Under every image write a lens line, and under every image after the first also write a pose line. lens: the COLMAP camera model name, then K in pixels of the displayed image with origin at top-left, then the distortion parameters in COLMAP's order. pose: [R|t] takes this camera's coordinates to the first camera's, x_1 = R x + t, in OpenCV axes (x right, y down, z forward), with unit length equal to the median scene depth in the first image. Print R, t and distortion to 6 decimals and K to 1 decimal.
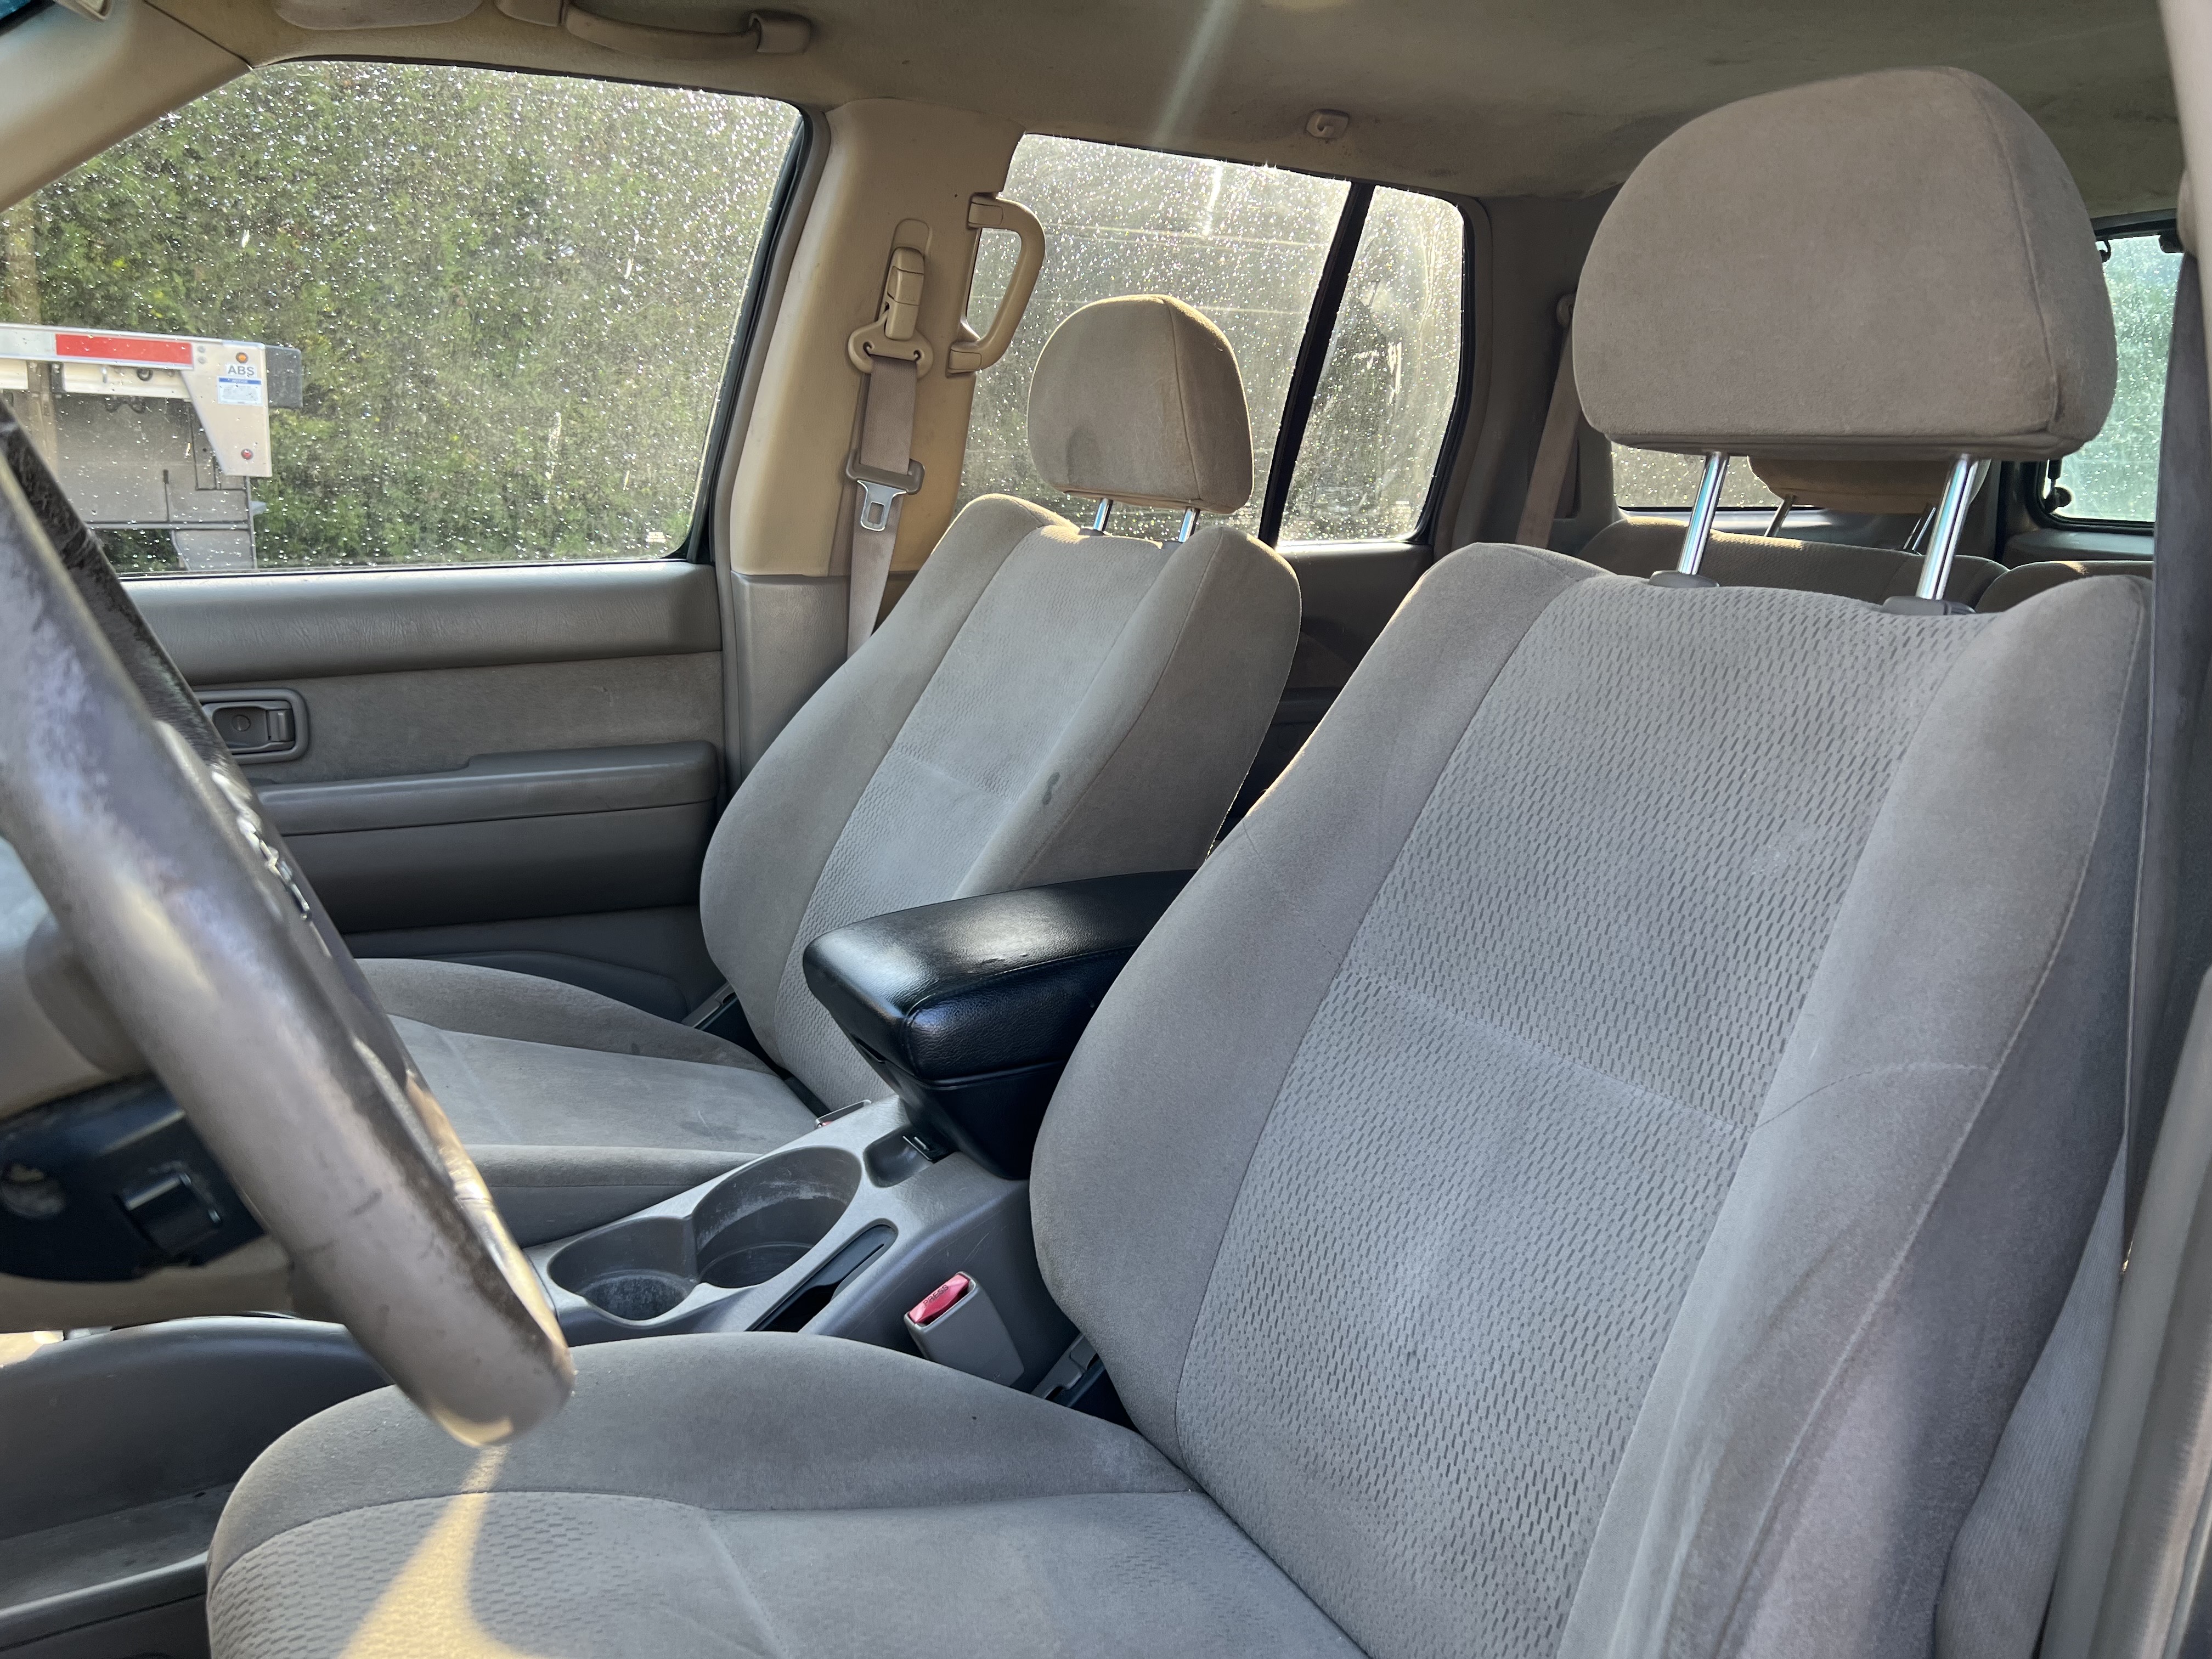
lens RADIAL K [[1654.4, 0, 1099.0], [0, 1654.4, 834.5], [0, 0, 1]] dist [0.039070, -0.044176]
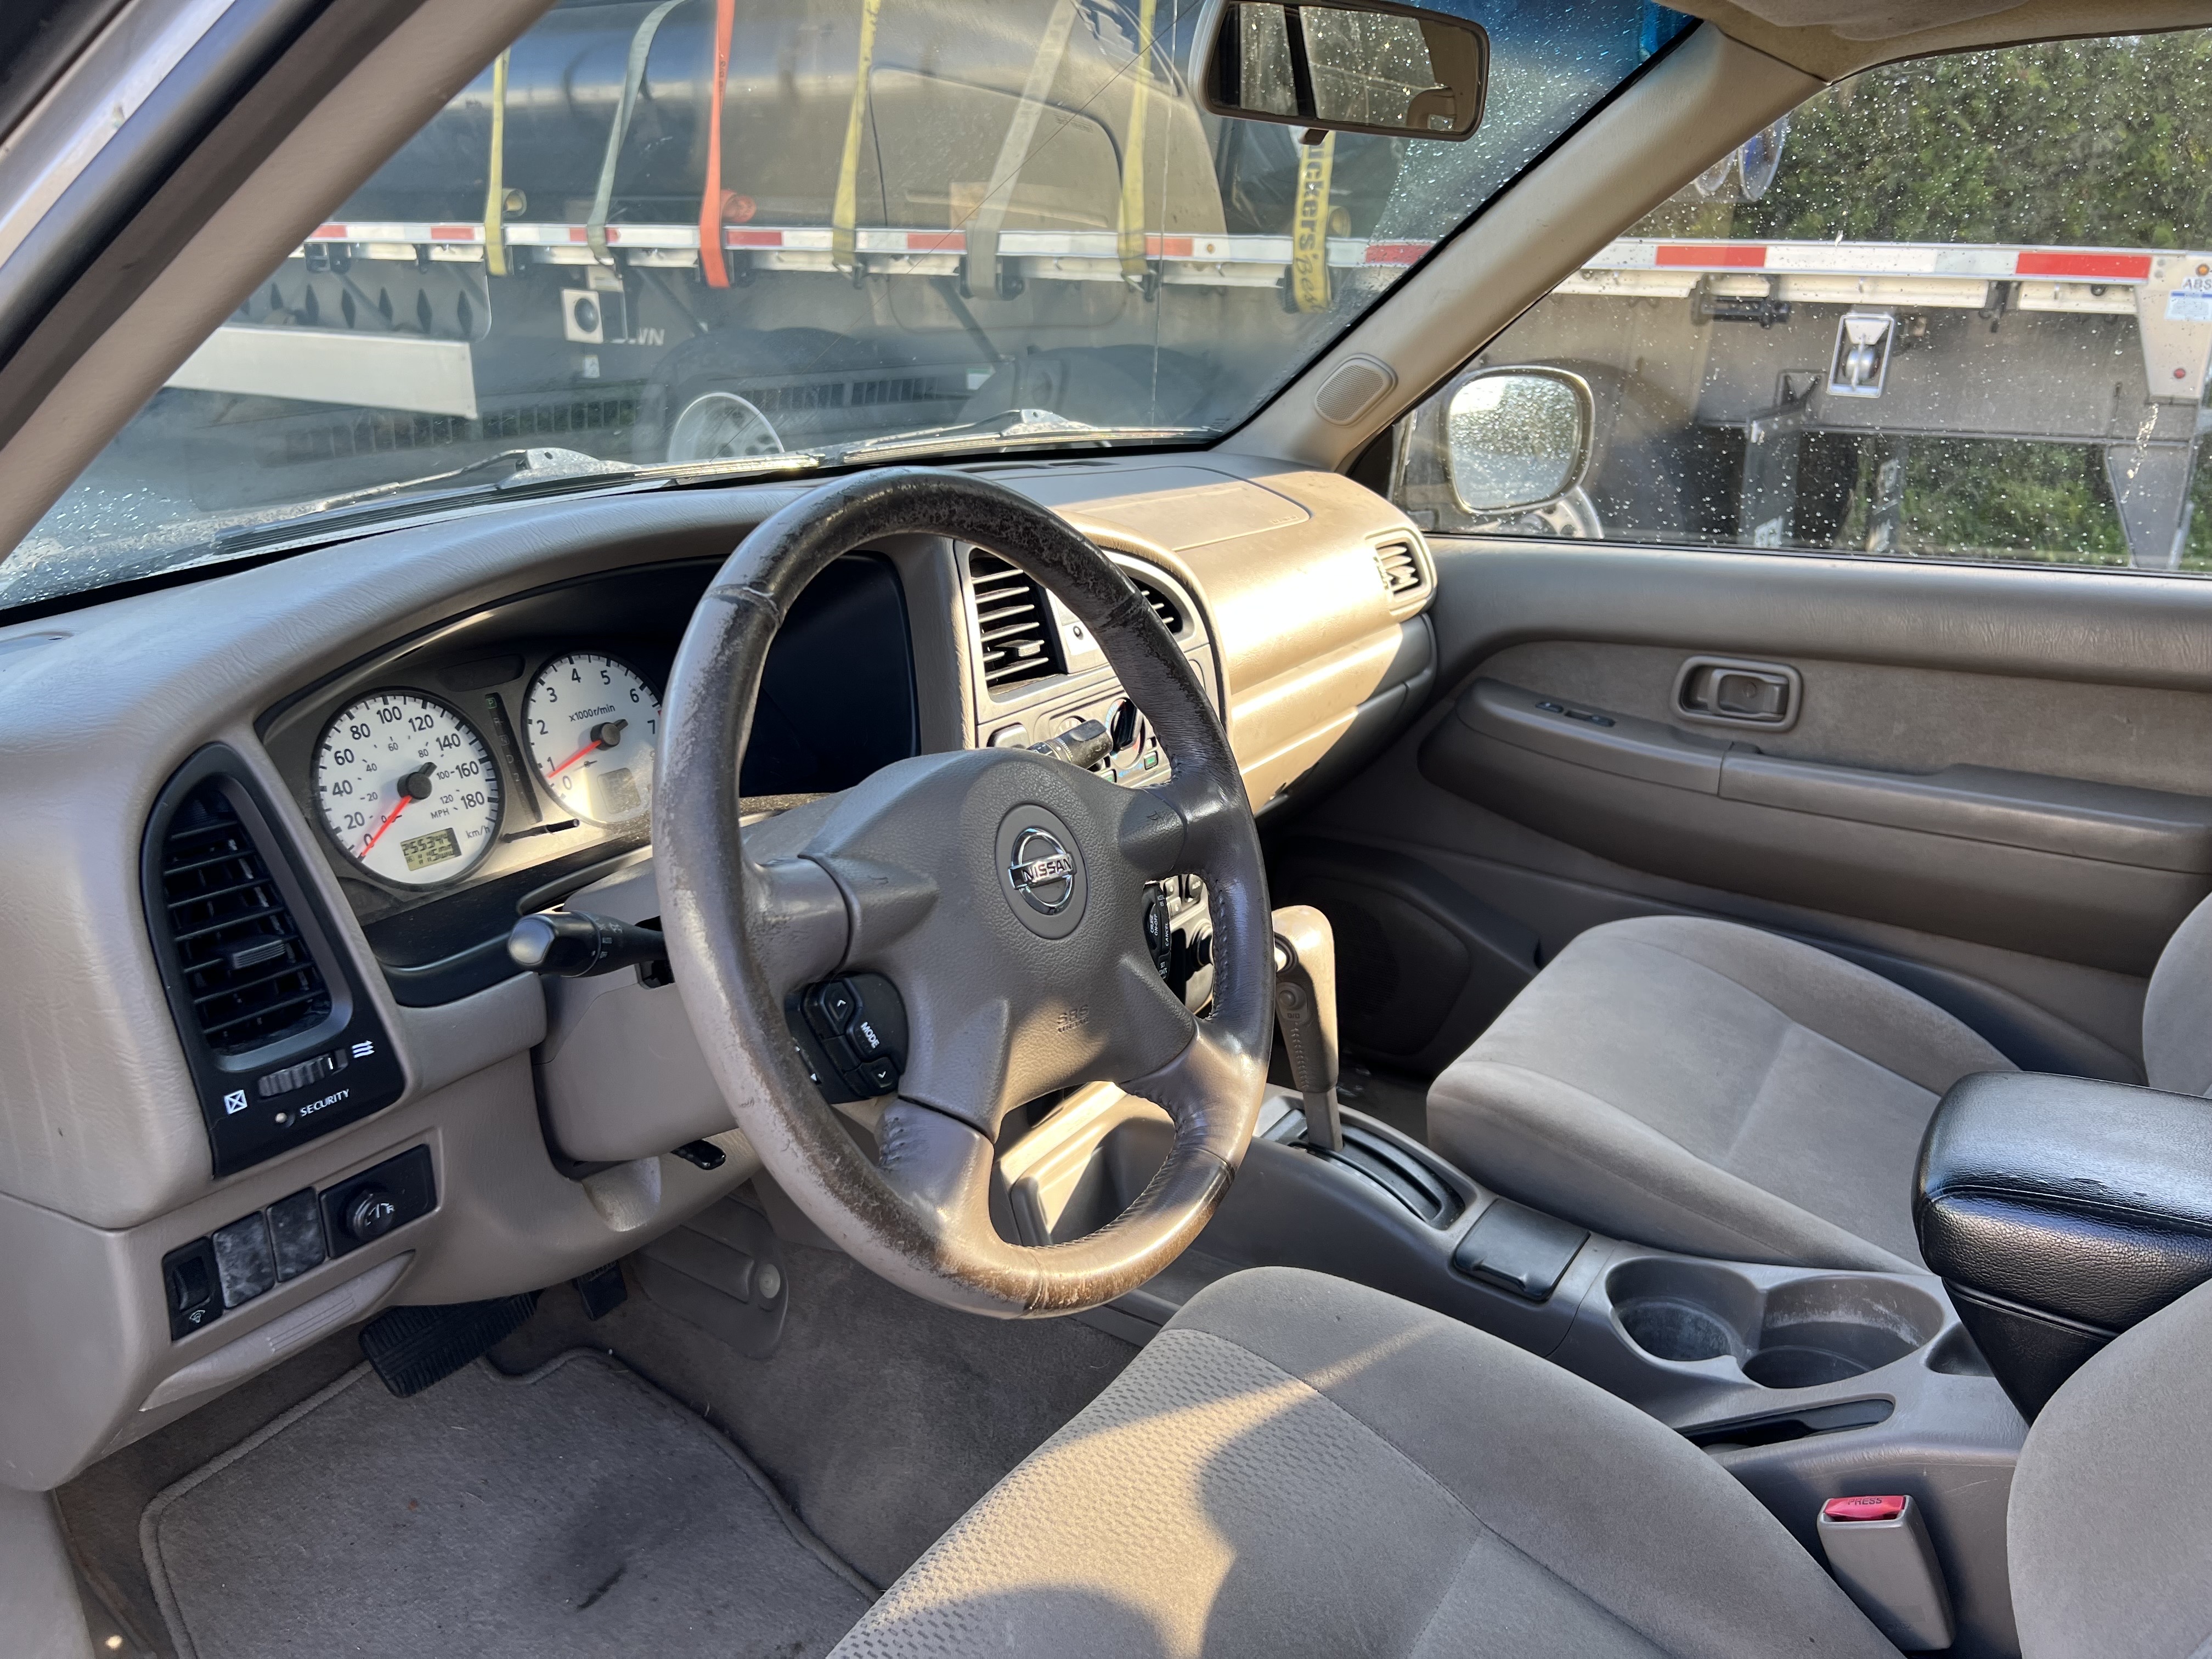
lens RADIAL K [[1654.4, 0, 1099.0], [0, 1654.4, 834.5], [0, 0, 1]] dist [0.039070, -0.044176]
pose [[0.460348, 0.253573, -0.850753, 0.227727], [-0.198589, 0.963466, 0.179710, -0.084749], [0.865241, 0.086221, 0.493886, 0.108930]]
